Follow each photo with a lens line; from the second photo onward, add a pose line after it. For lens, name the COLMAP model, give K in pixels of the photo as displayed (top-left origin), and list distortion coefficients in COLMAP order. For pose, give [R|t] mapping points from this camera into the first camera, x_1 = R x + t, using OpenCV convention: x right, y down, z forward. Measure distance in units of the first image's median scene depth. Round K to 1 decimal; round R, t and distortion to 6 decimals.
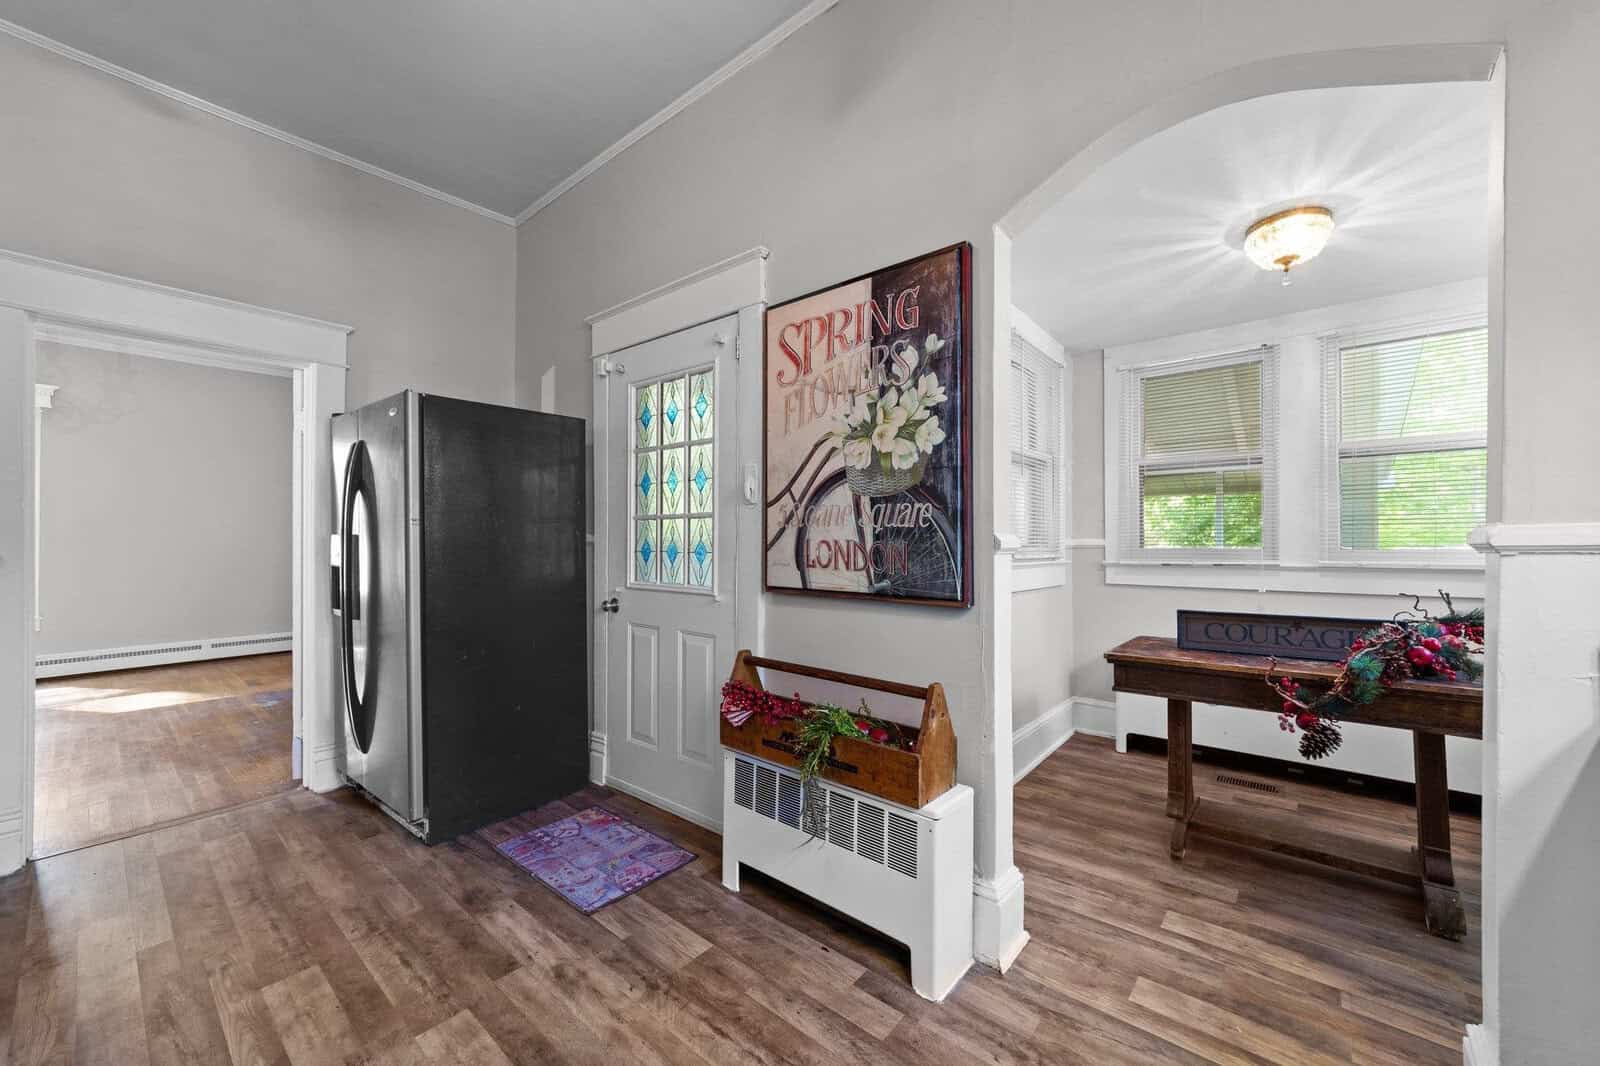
lens RADIAL K [[610.7, 0, 799.0], [0, 610.7, 538.0], [0, 0, 1]] dist [-0.024610, 0.007781]
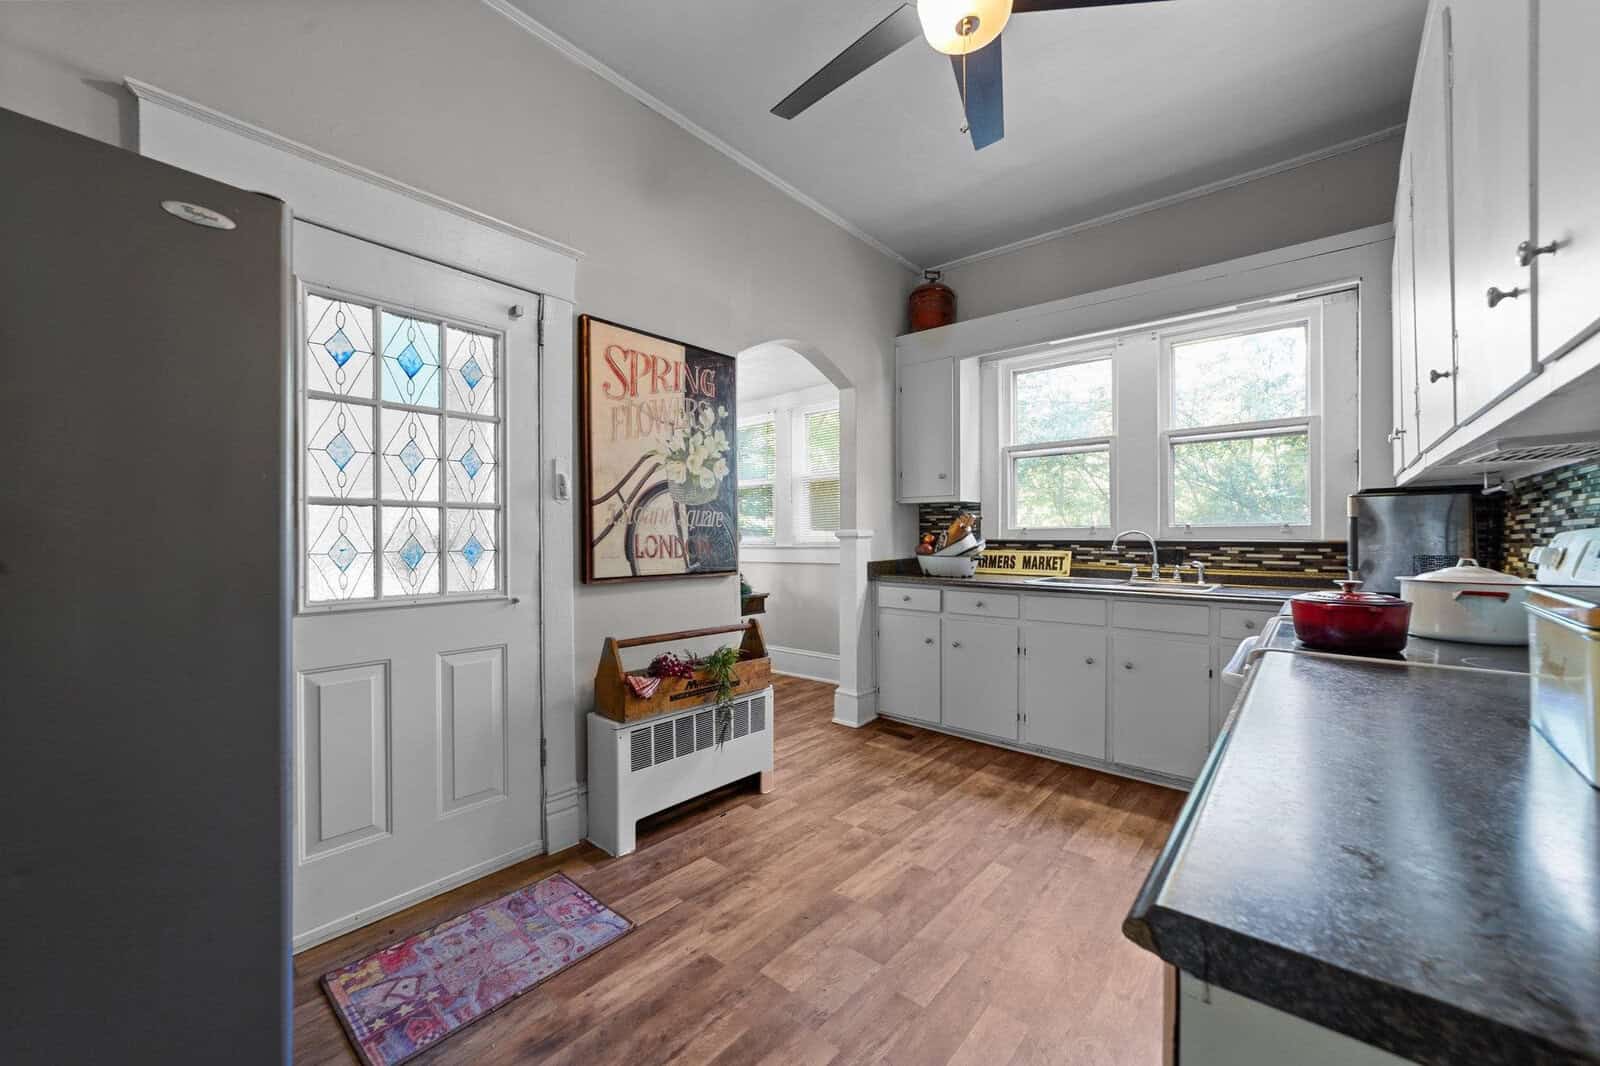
lens RADIAL K [[610.7, 0, 799.0], [0, 610.7, 538.0], [0, 0, 1]] dist [-0.024610, 0.007781]
pose [[0.015026, -0.005504, 0.999872, -1.256951], [-0.000714, 0.999985, 0.005515, 0.001917], [-0.999887, -0.000797, 0.015022, 0.705004]]
